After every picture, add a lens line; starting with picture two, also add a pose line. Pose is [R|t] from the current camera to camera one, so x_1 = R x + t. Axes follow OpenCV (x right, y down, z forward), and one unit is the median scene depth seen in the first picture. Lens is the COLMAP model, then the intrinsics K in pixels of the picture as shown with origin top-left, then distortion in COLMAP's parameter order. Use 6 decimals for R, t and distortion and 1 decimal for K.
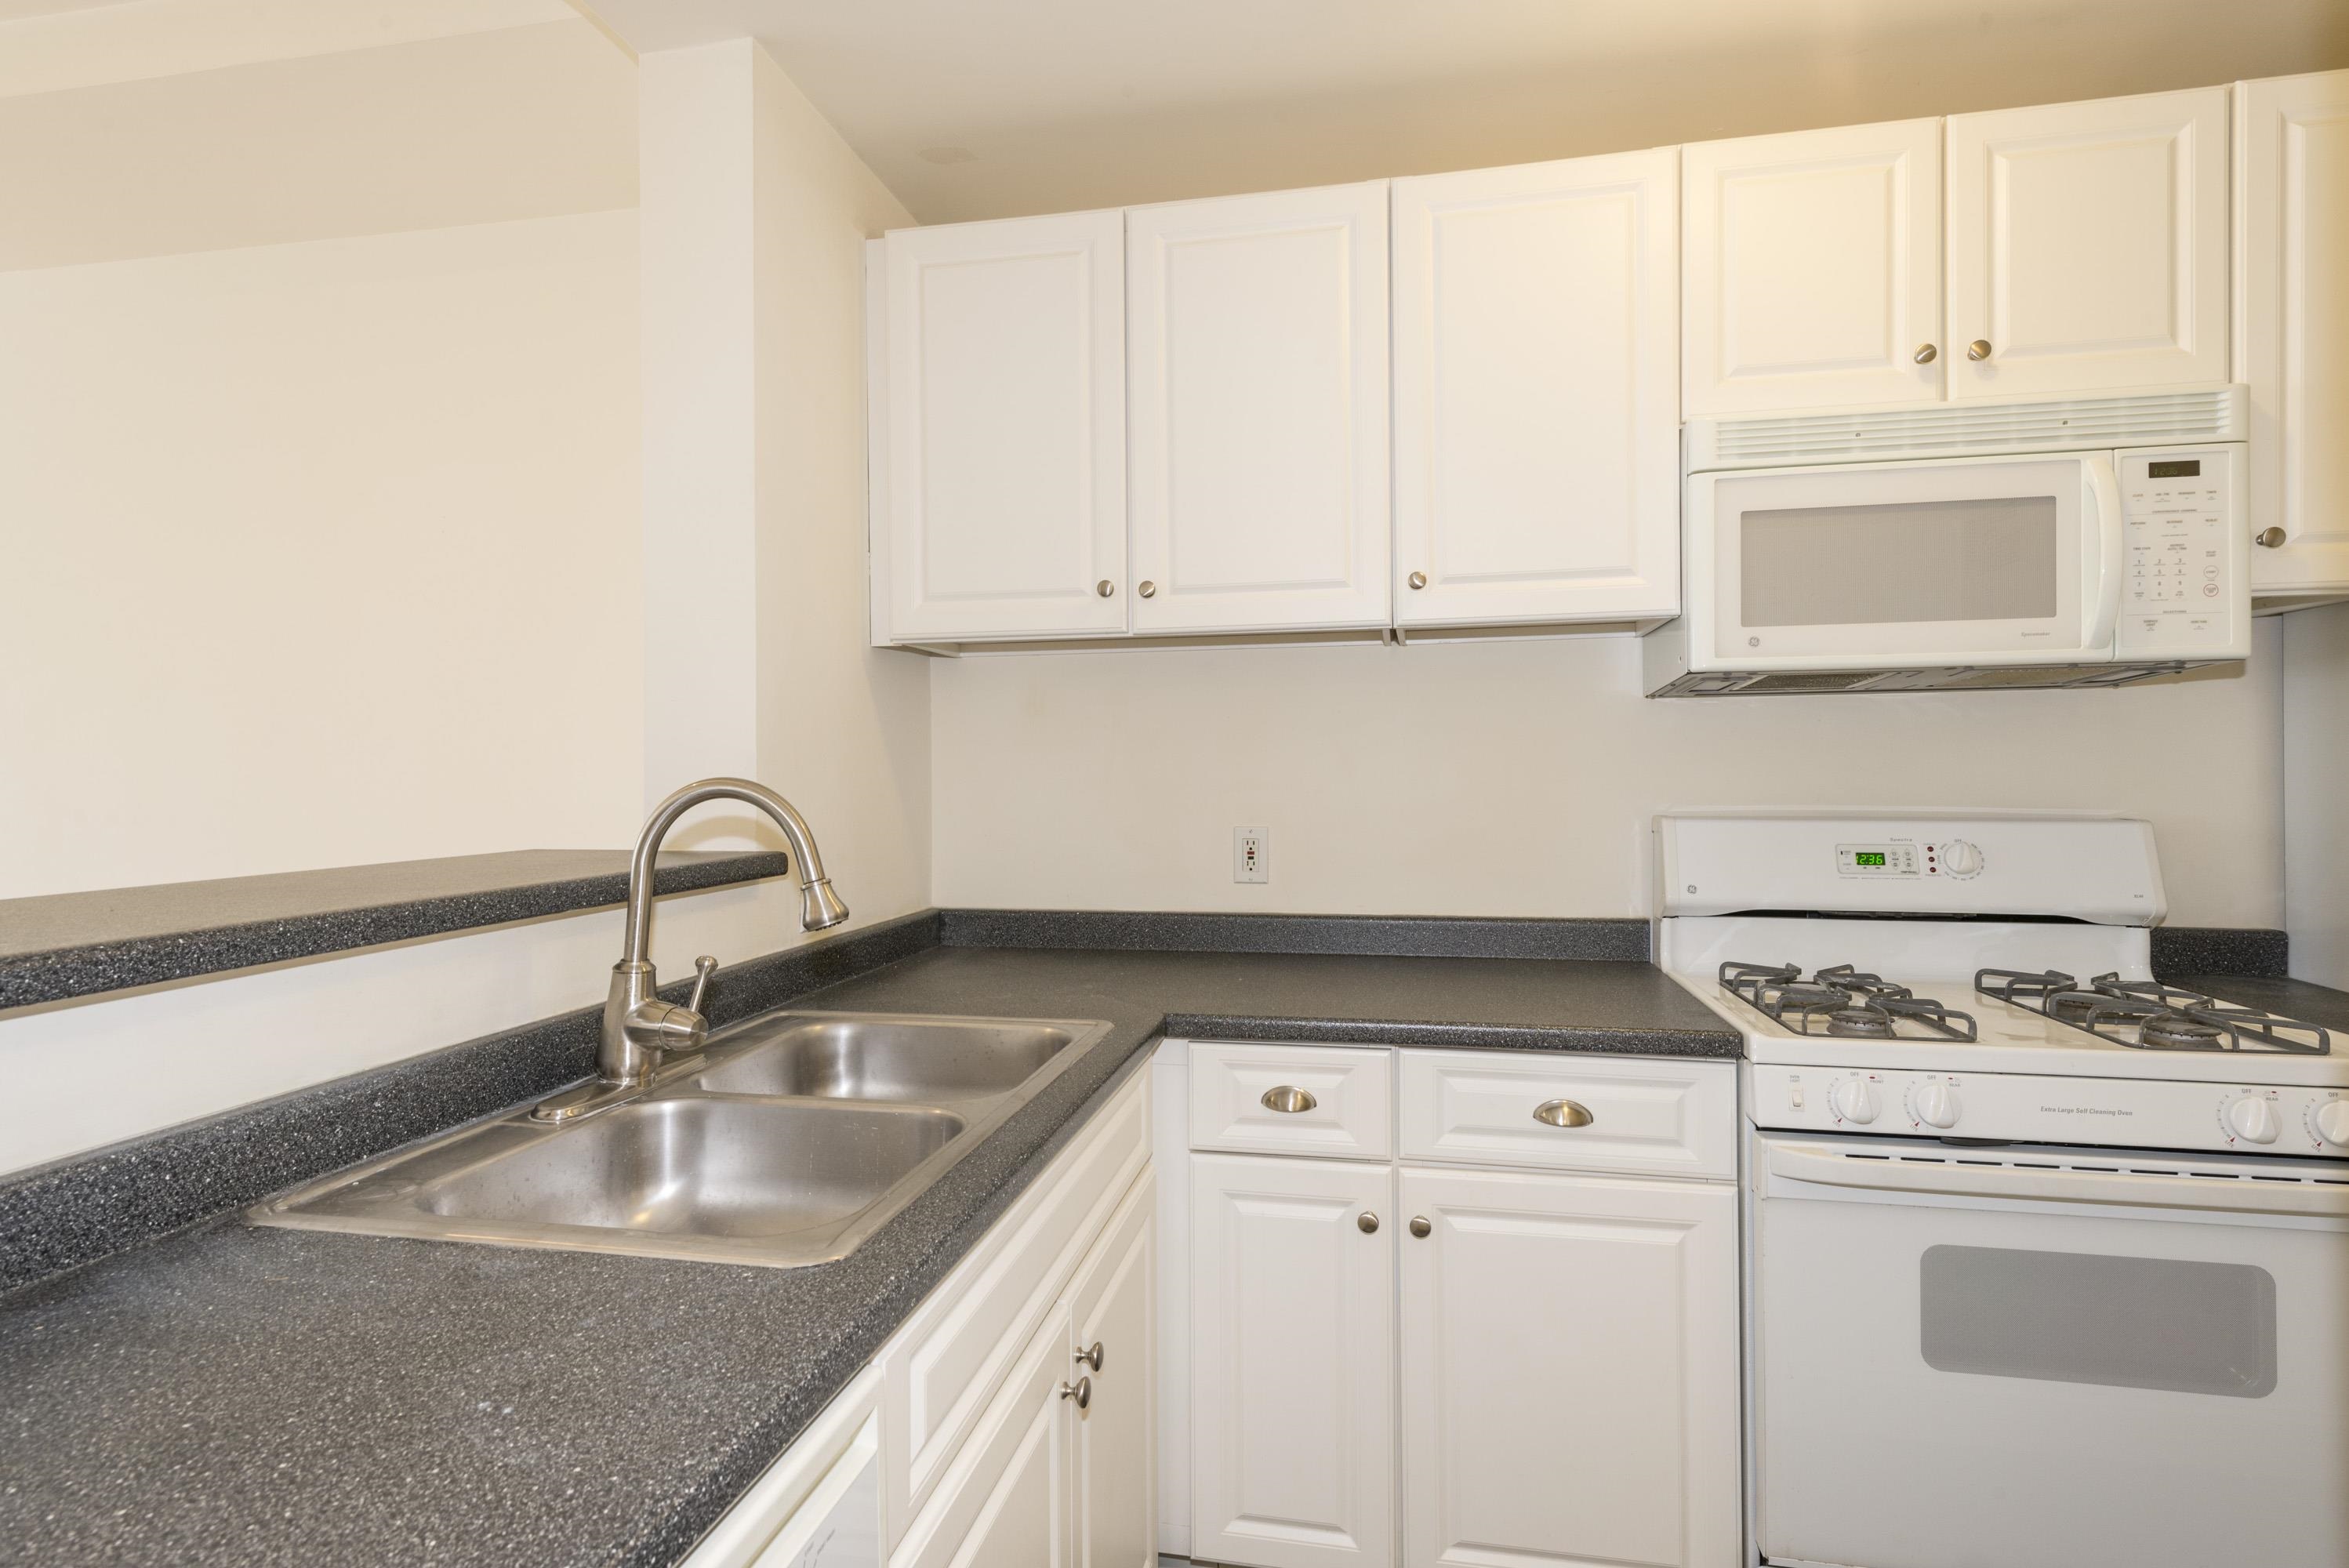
lens RADIAL K [[1156.3, 0, 1177.1], [0, 1156.3, 777.8], [0, 0, 1]] dist [0.019947, -0.010230]
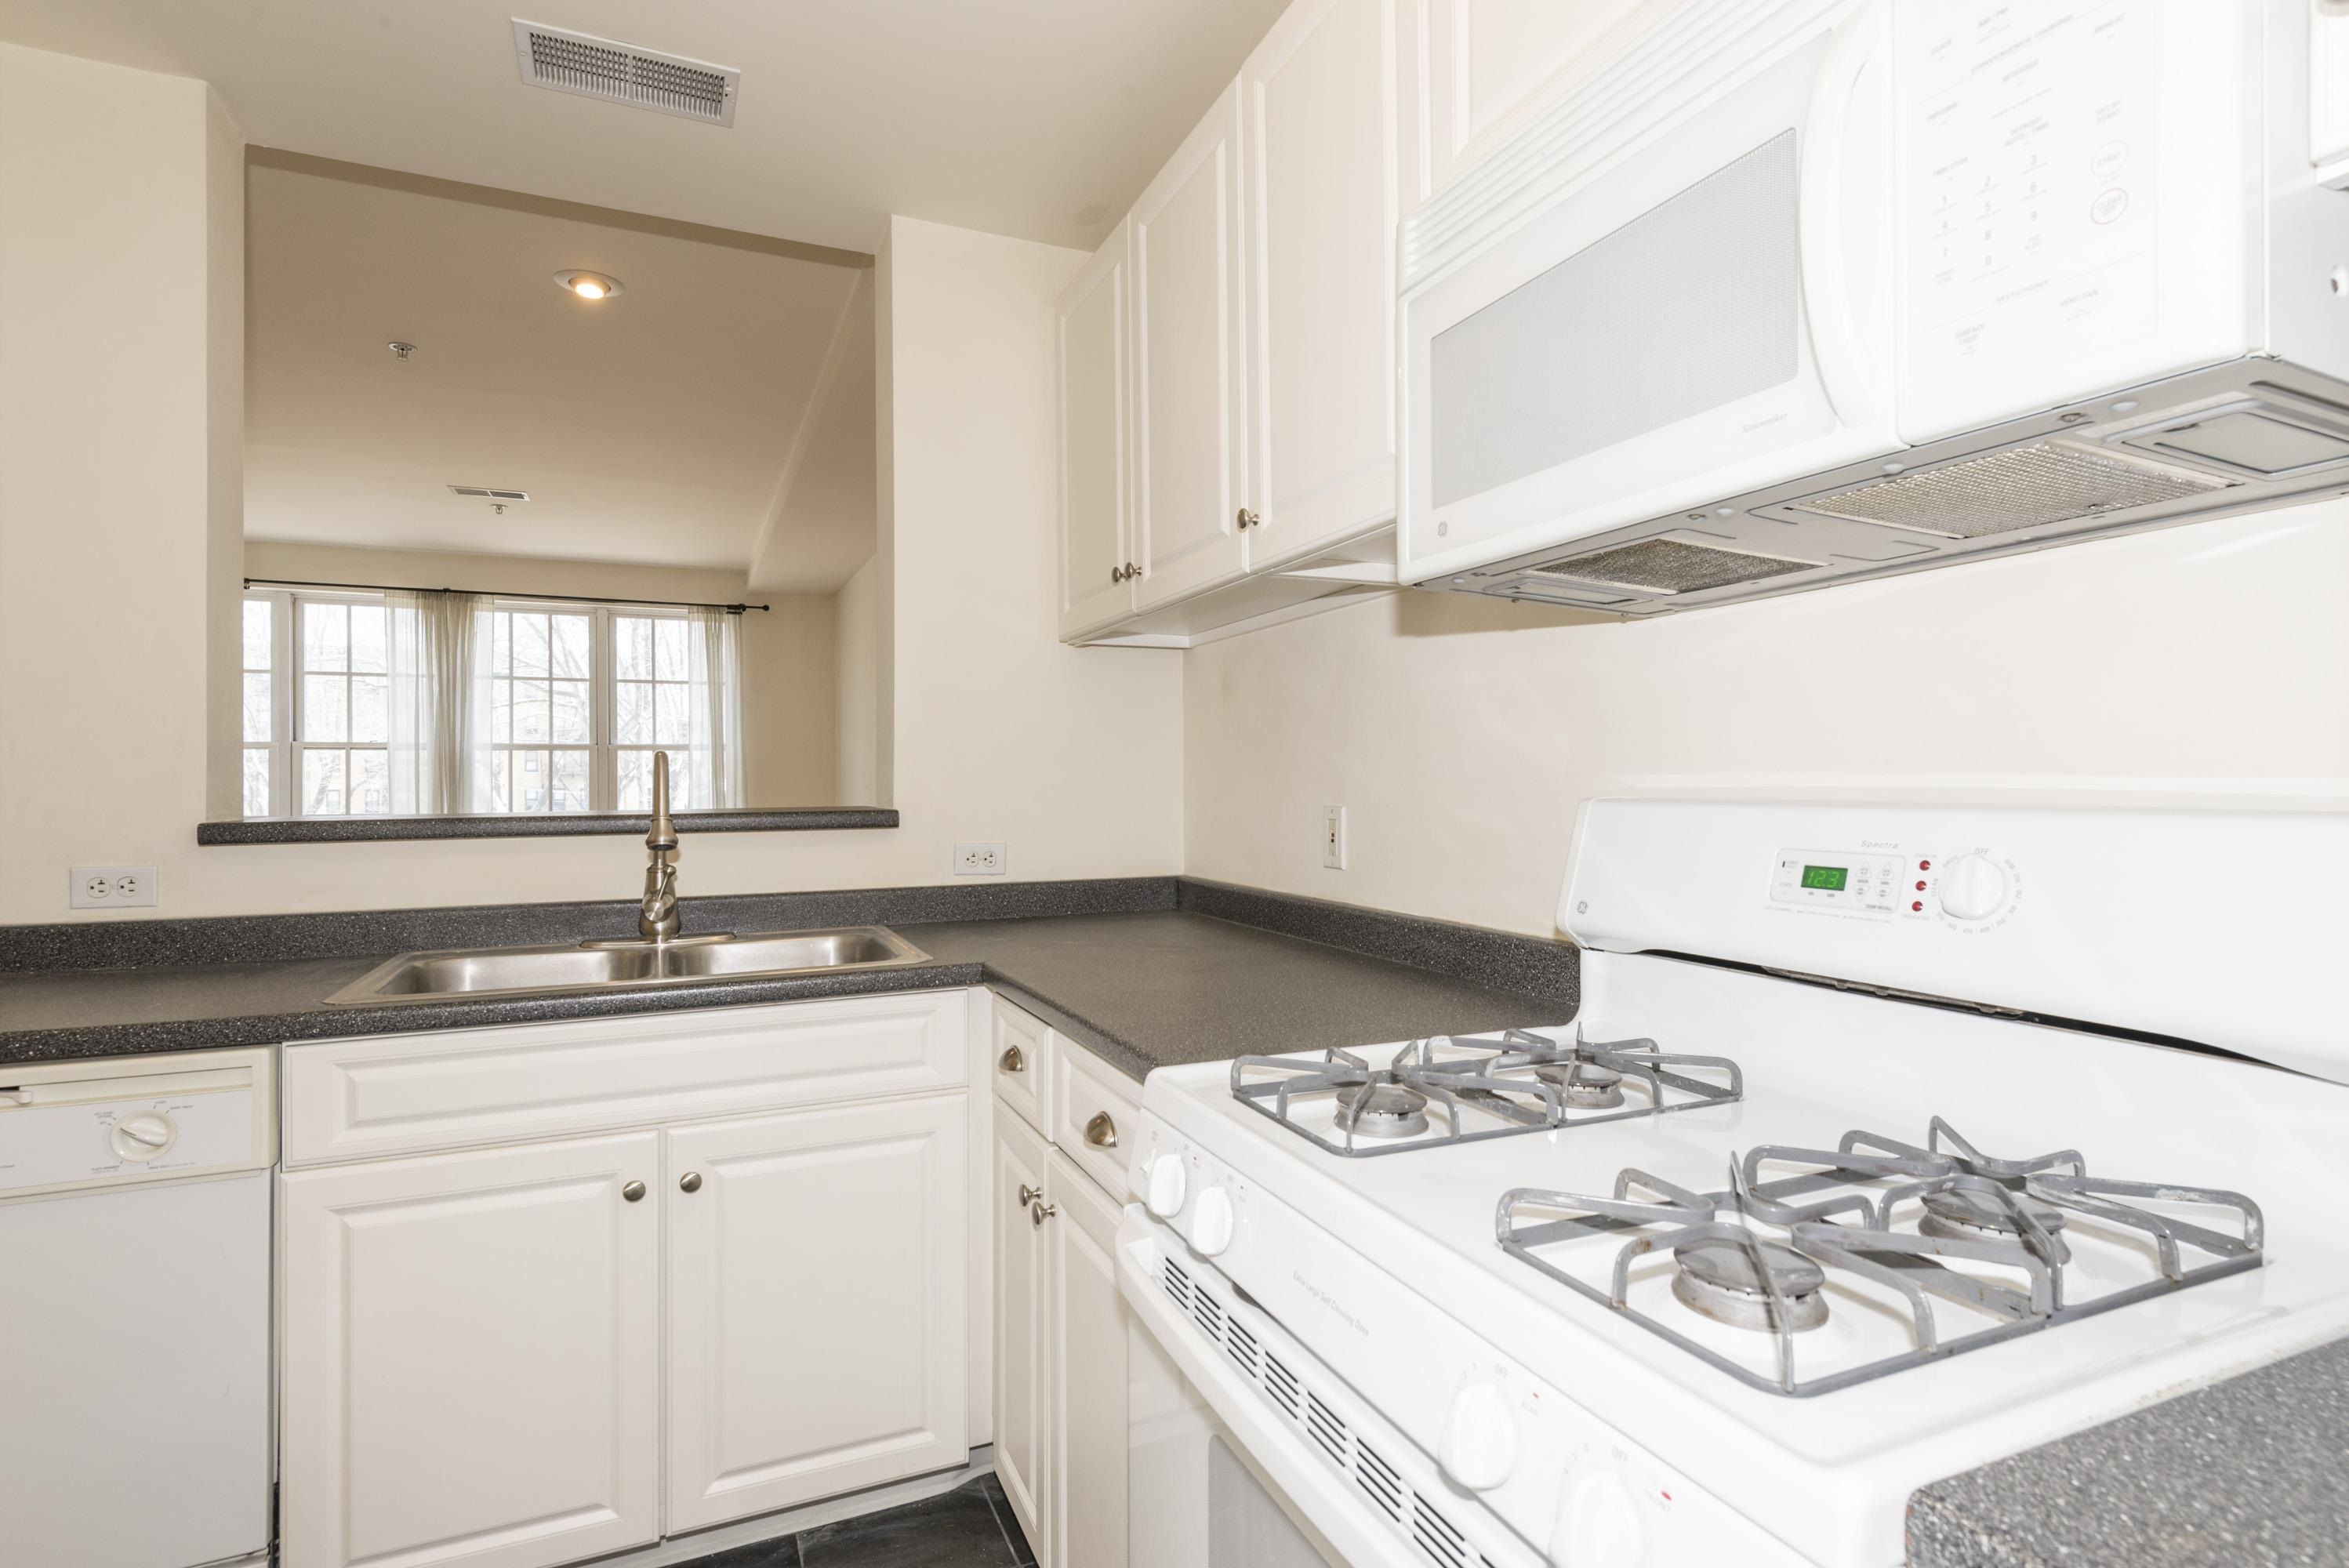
lens RADIAL K [[1156.3, 0, 1177.1], [0, 1156.3, 777.8], [0, 0, 1]] dist [0.019947, -0.010230]
pose [[0.574738, 0.000932, -0.818337, 0.954890], [-0.000731, 1.000000, 0.000625, 0.025665], [0.818337, 0.000239, 0.574739, 0.492237]]
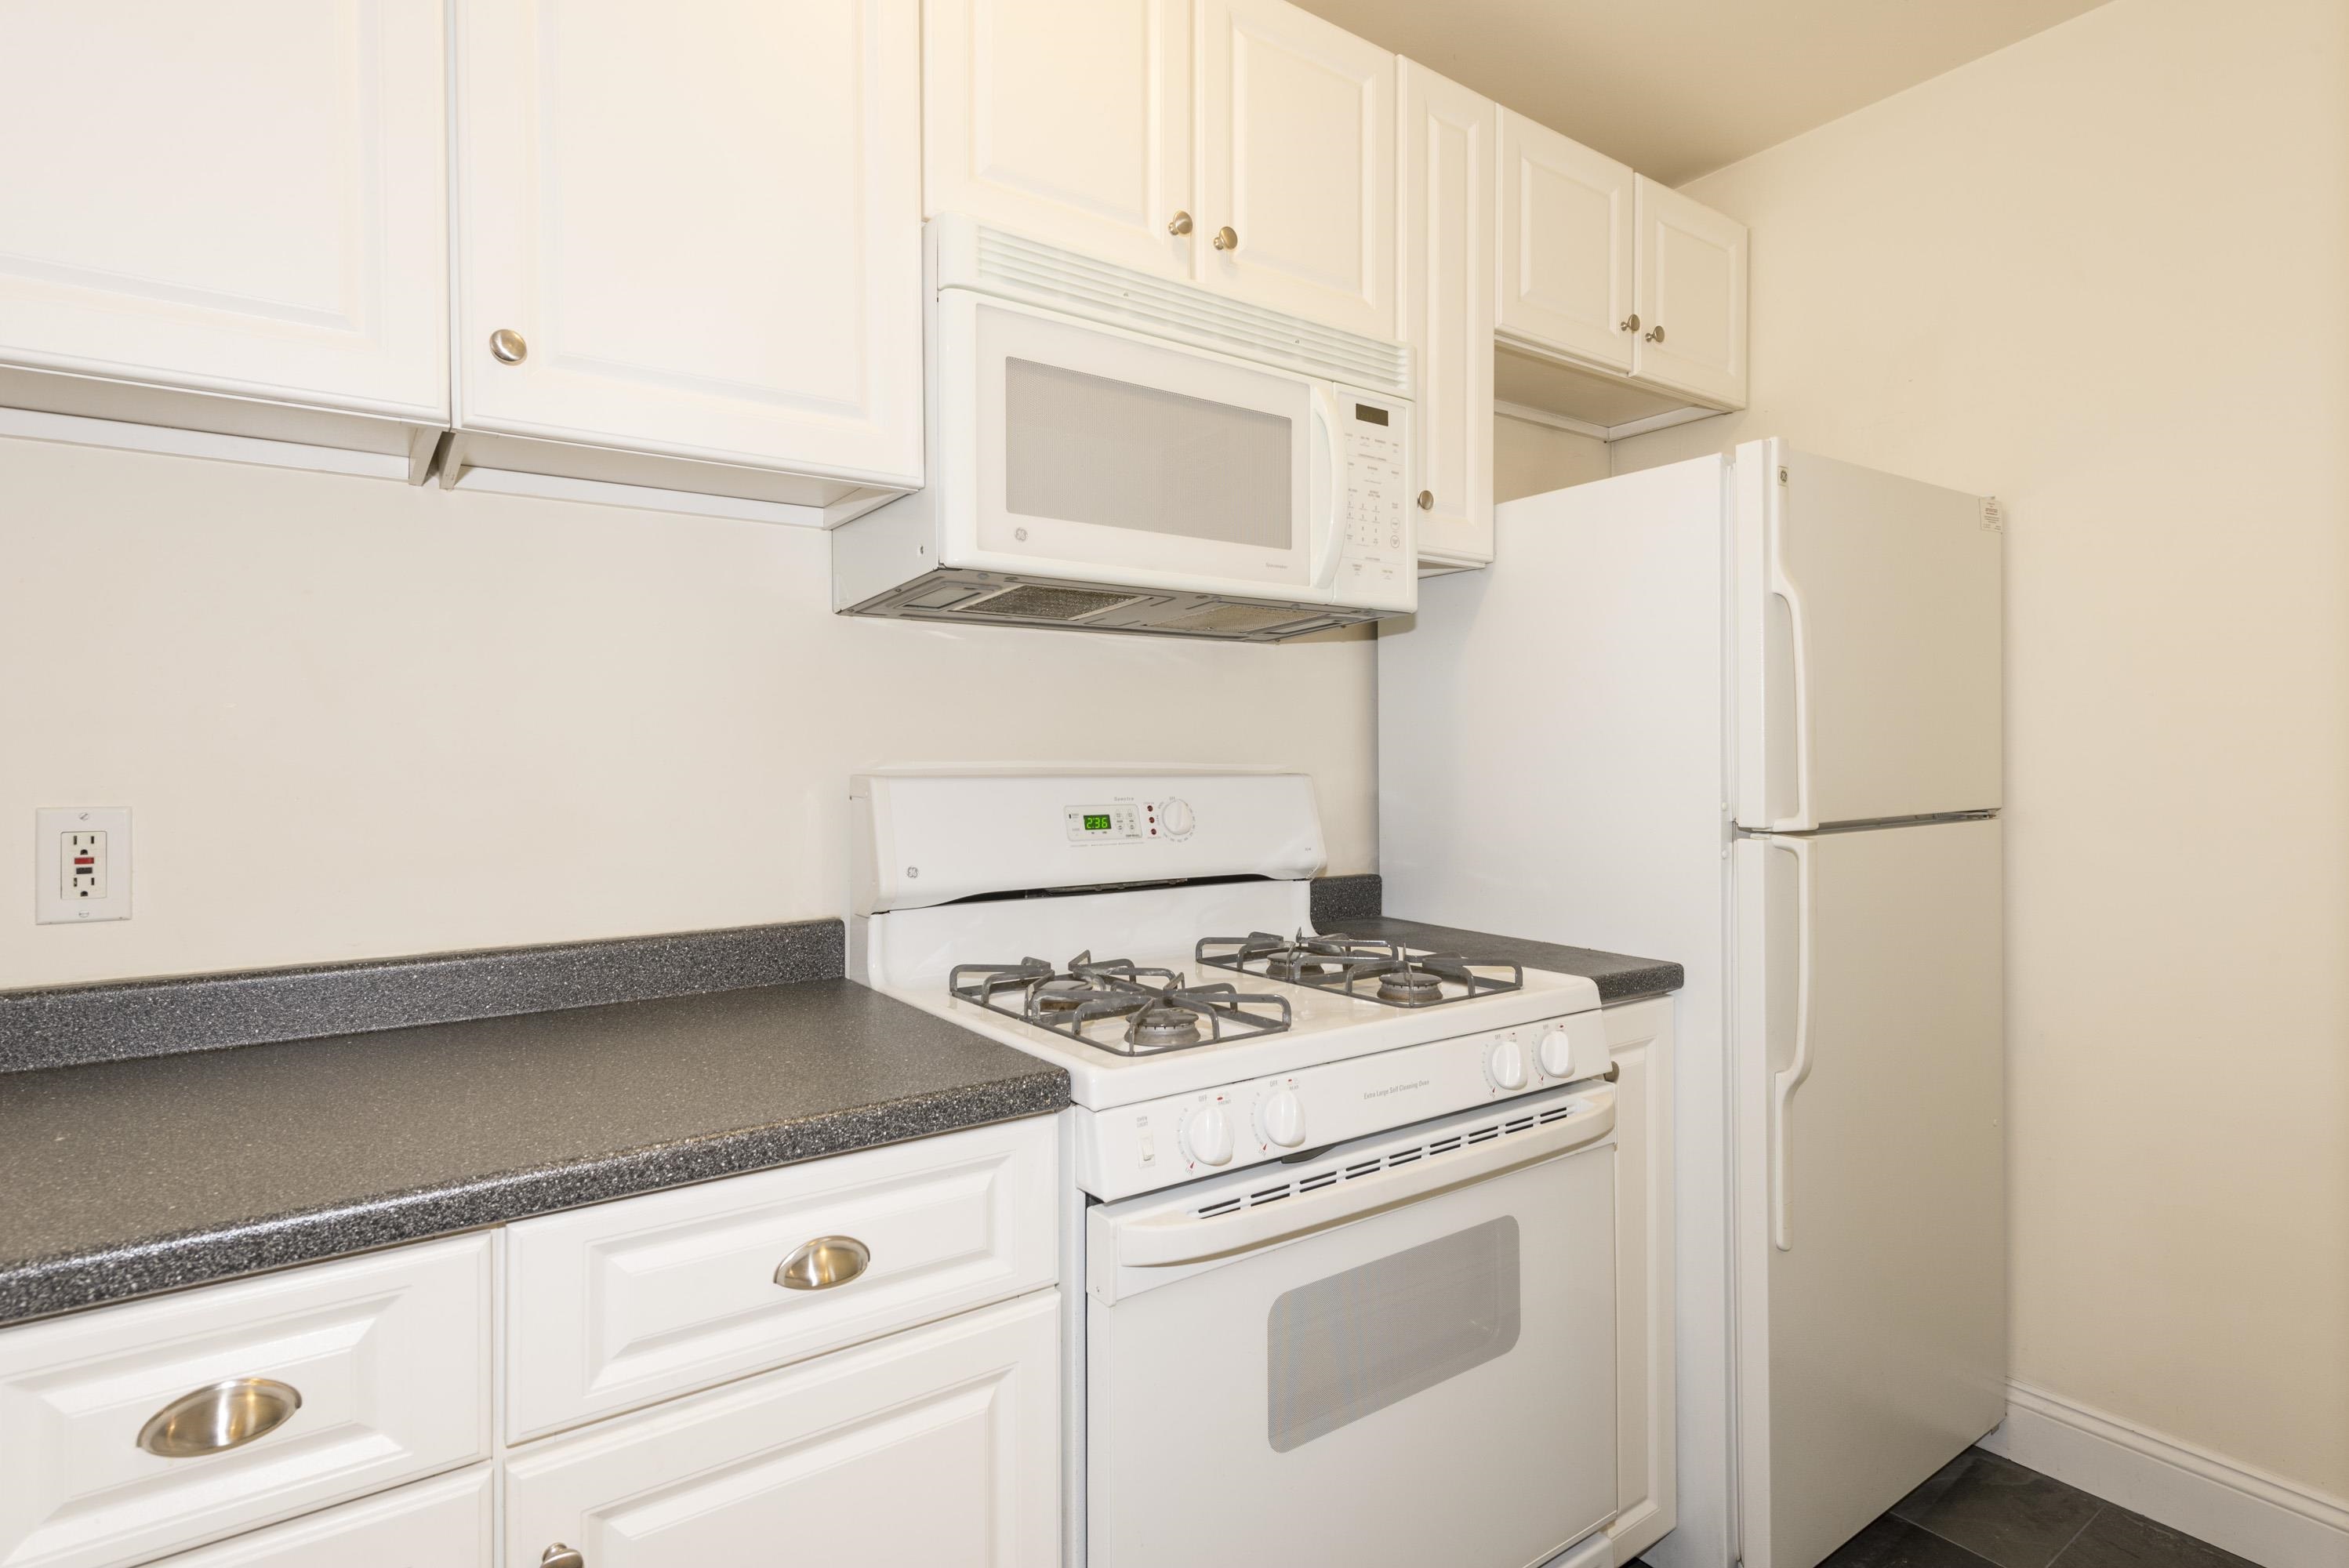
lens RADIAL K [[1187.4, 0, 1205.4], [0, 1187.4, 762.9], [0, 0, 1]] dist [0.019065, -0.010449]
pose [[0.675337, 0.002670, 0.737504, 0.013143], [-0.000031, 0.999994, -0.003591, 0.032768], [-0.737509, 0.002402, 0.675333, 0.396078]]
